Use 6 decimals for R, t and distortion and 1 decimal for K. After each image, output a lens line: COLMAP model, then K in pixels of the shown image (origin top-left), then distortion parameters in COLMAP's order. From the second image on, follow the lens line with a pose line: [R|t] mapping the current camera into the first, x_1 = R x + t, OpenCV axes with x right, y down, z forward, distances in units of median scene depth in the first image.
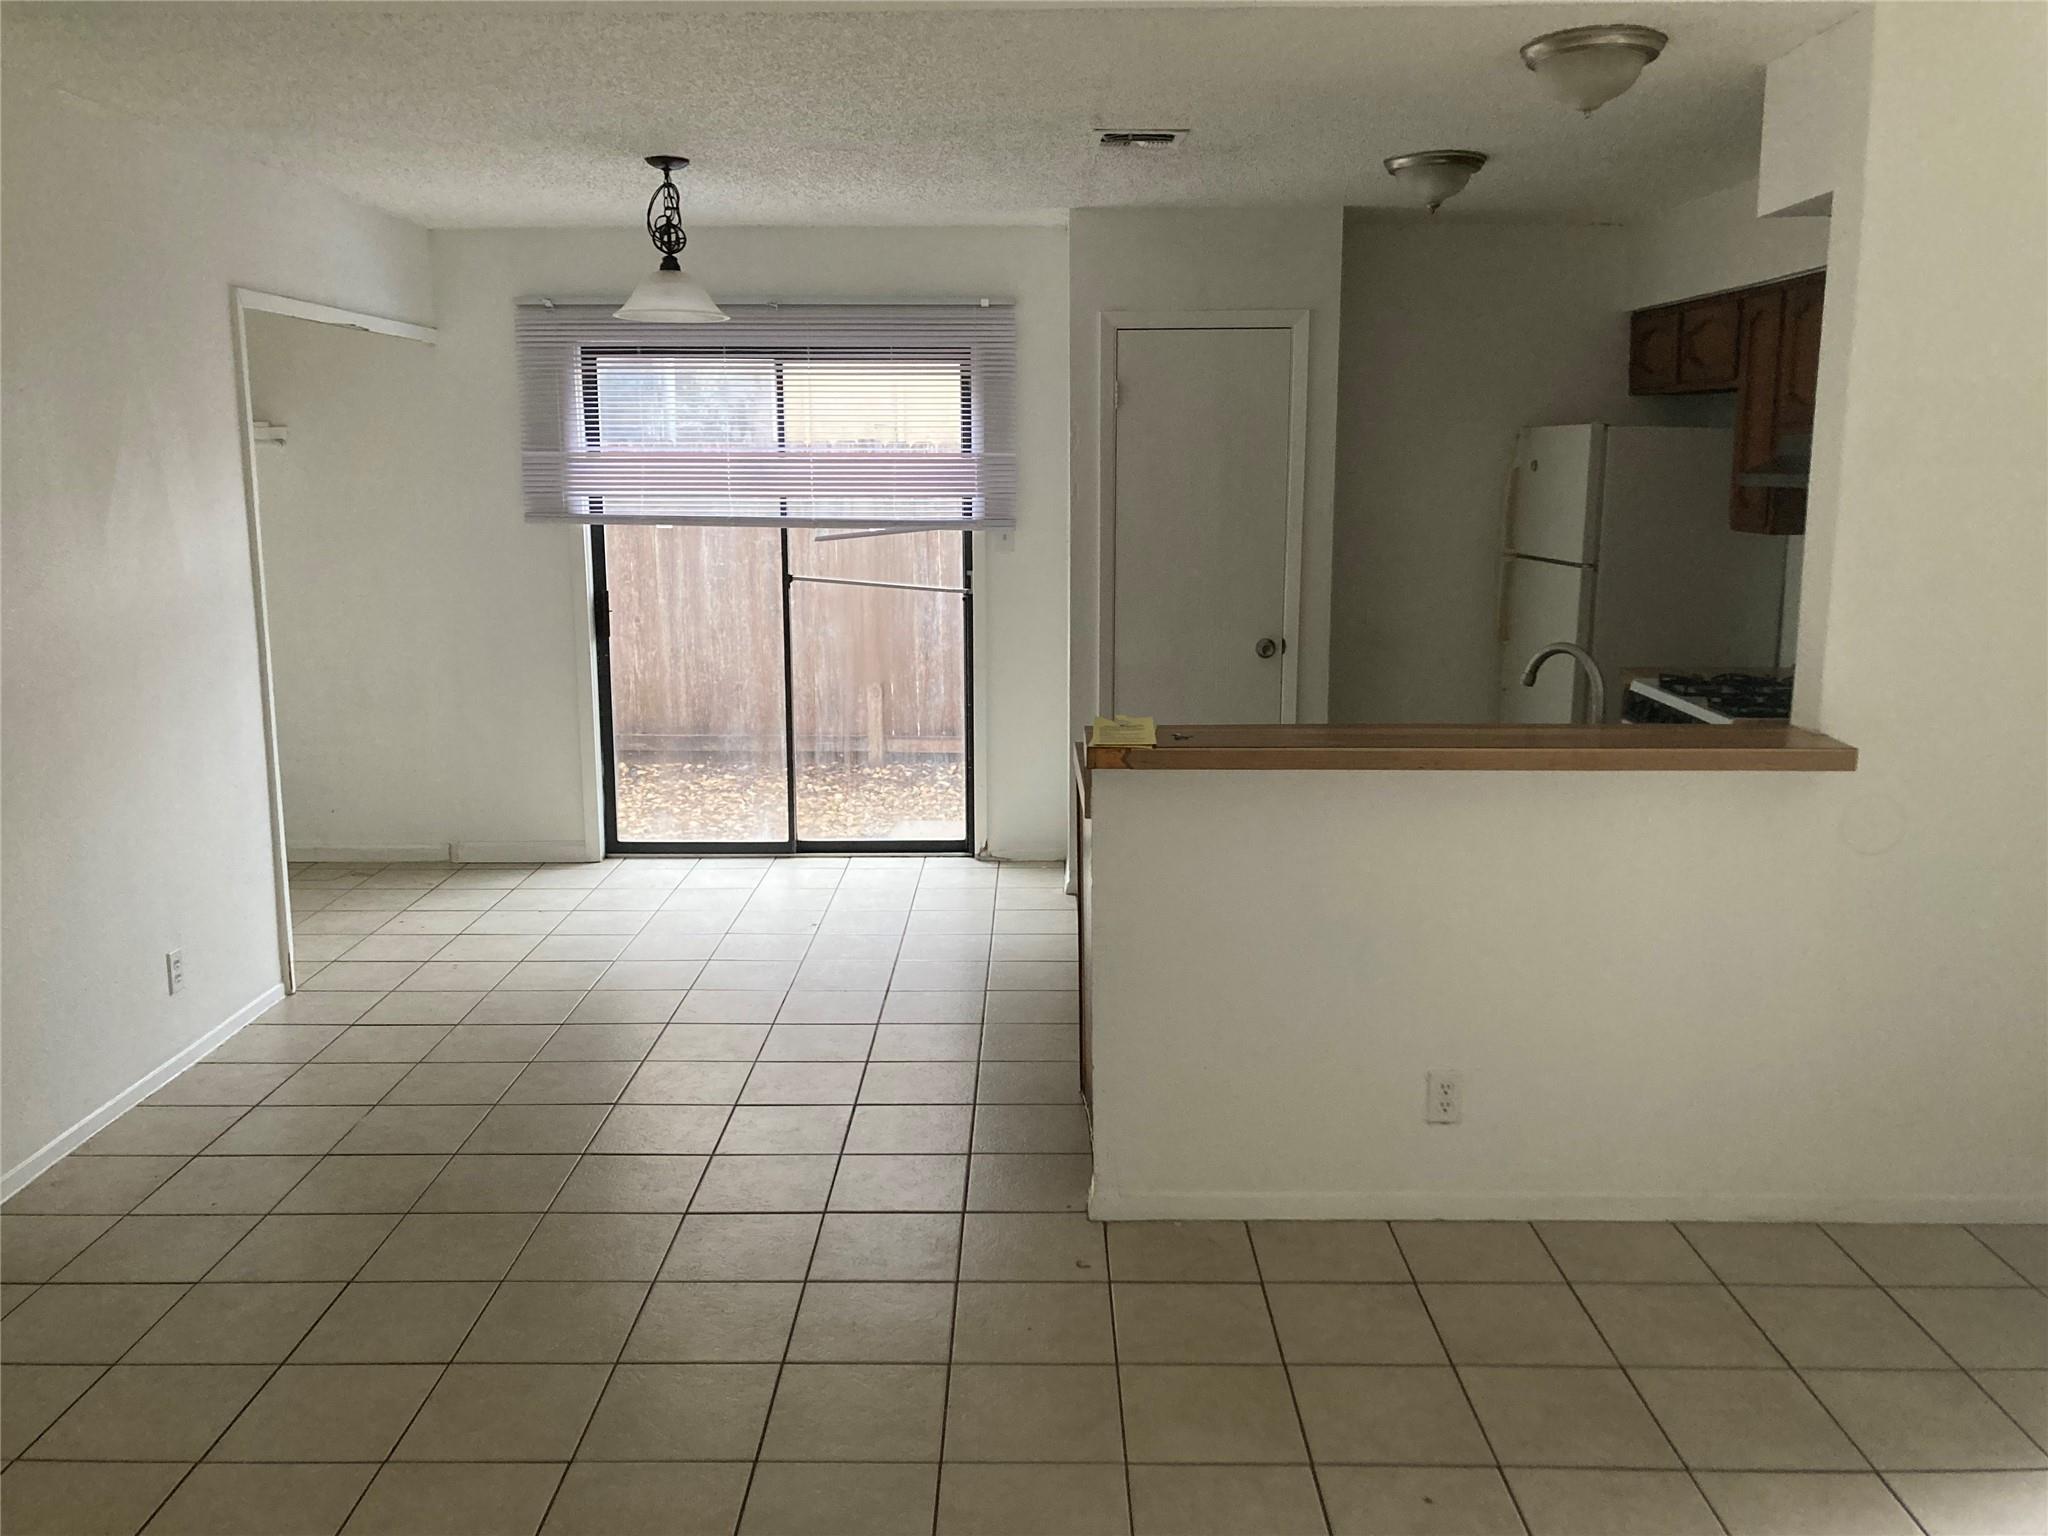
lens RADIAL K [[1681.6, 0, 1027.5], [0, 1681.6, 763.8], [0, 0, 1]] dist [0.036657, -0.013678]
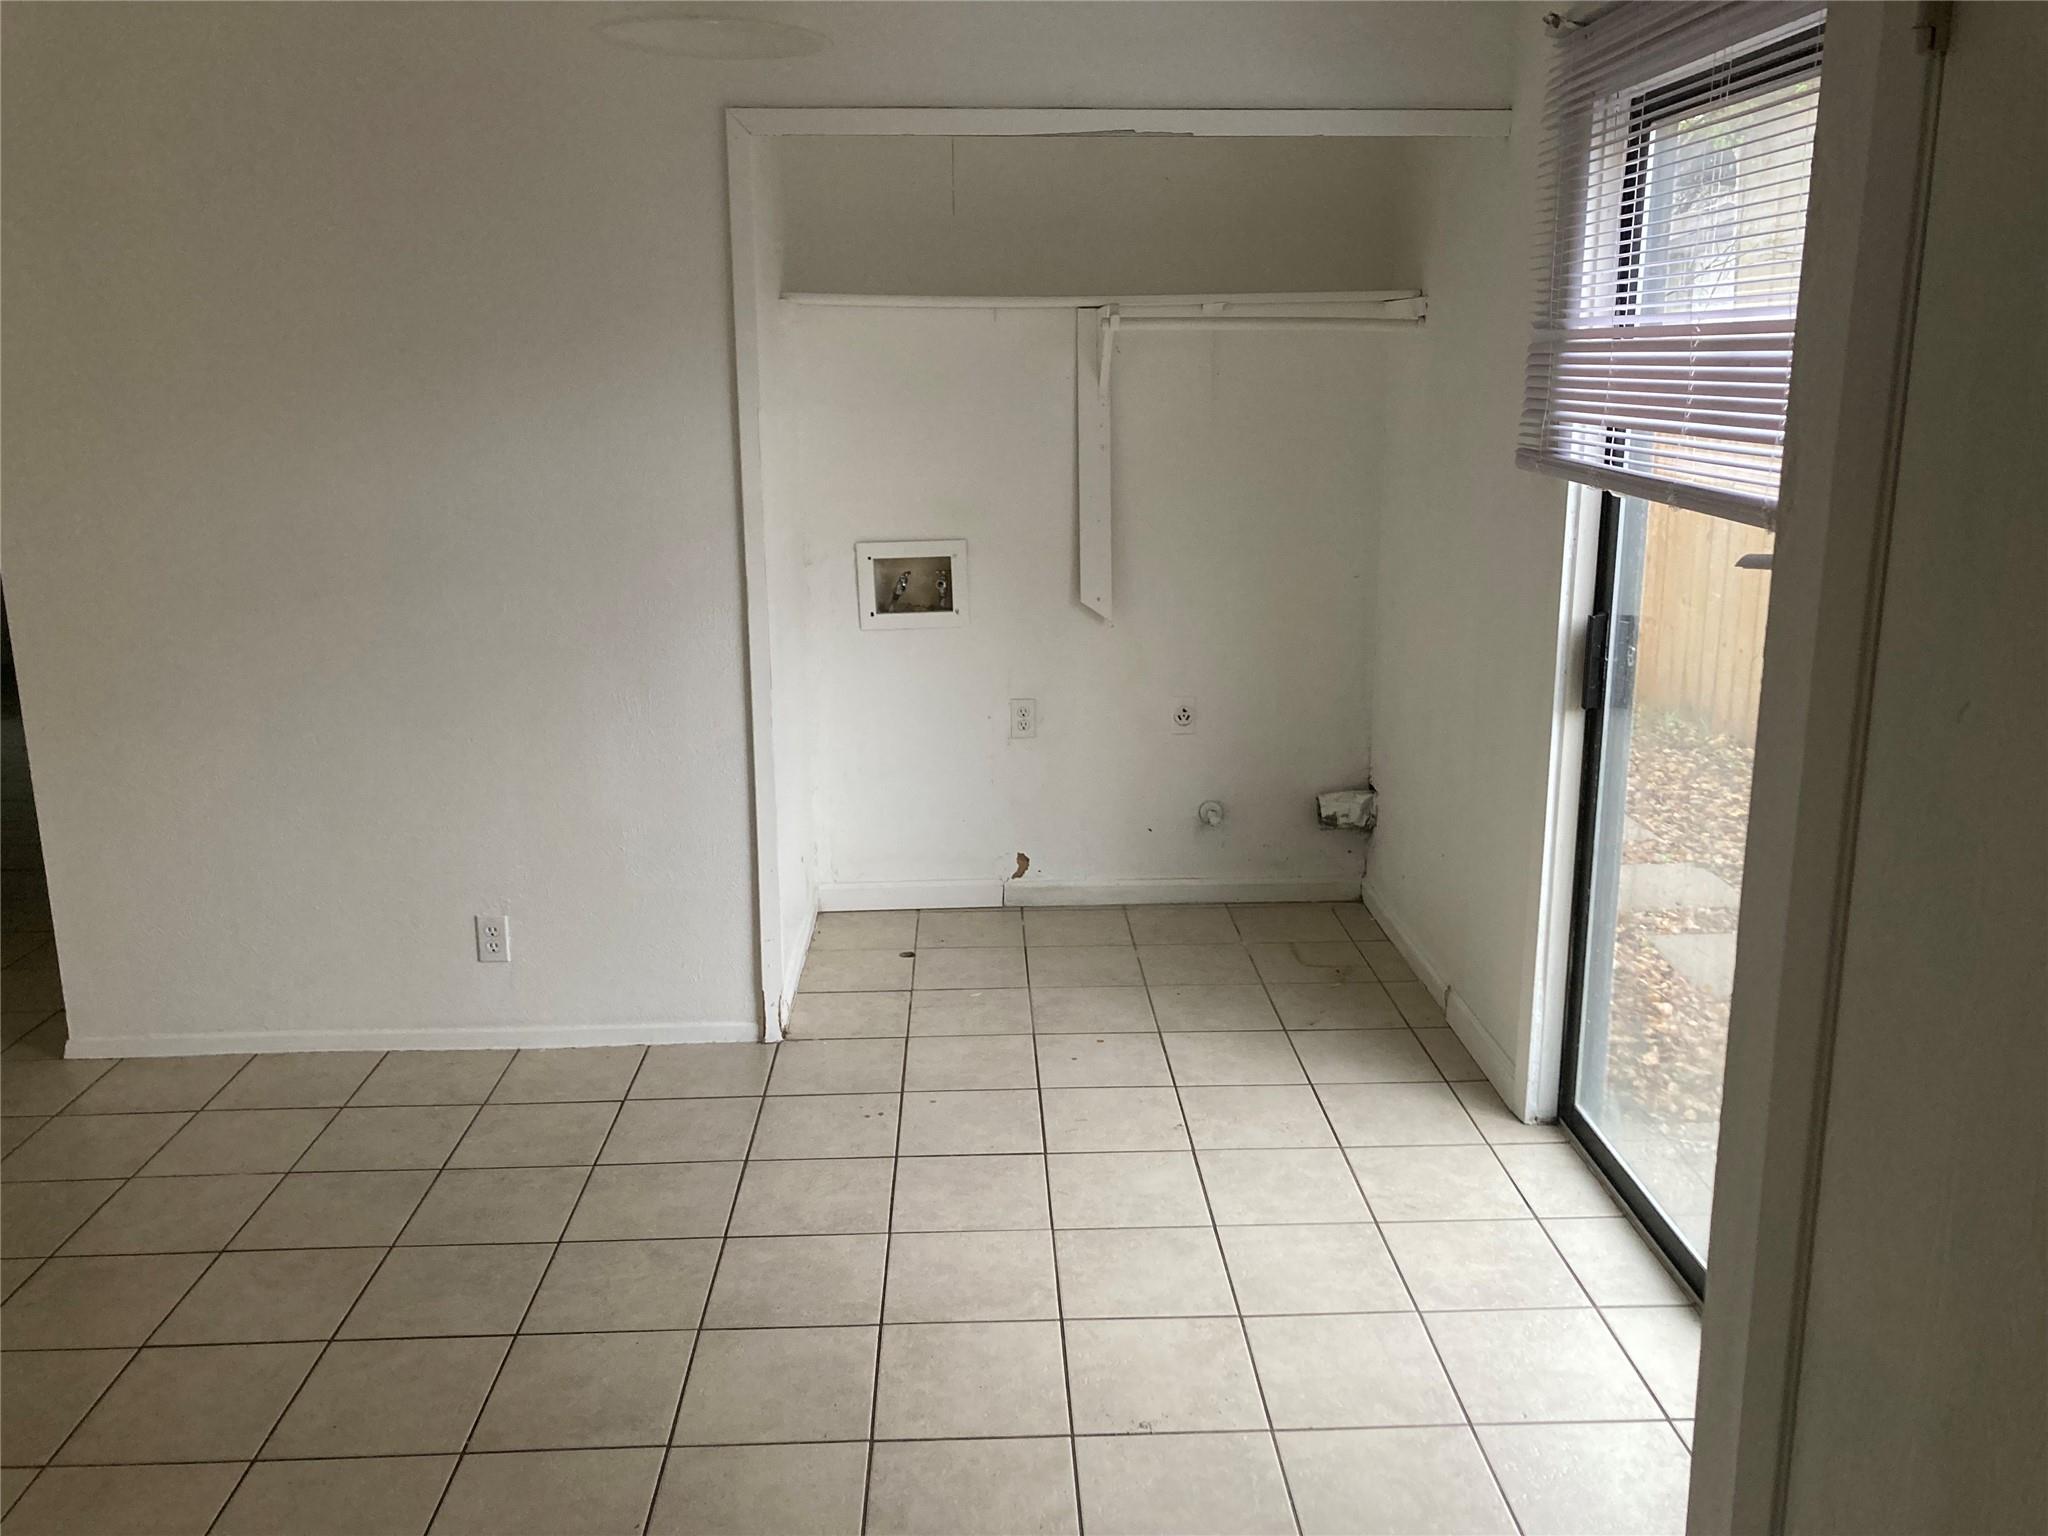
lens RADIAL K [[1681.6, 0, 1026.9], [0, 1681.6, 775.4], [0, 0, 1]] dist [0.036657, -0.013678]
pose [[0.038211, 0.248425, -0.967897, 0.238675], [-0.175863, 0.955158, 0.238213, -0.153456], [0.983673, 0.161115, 0.080186, 0.839903]]
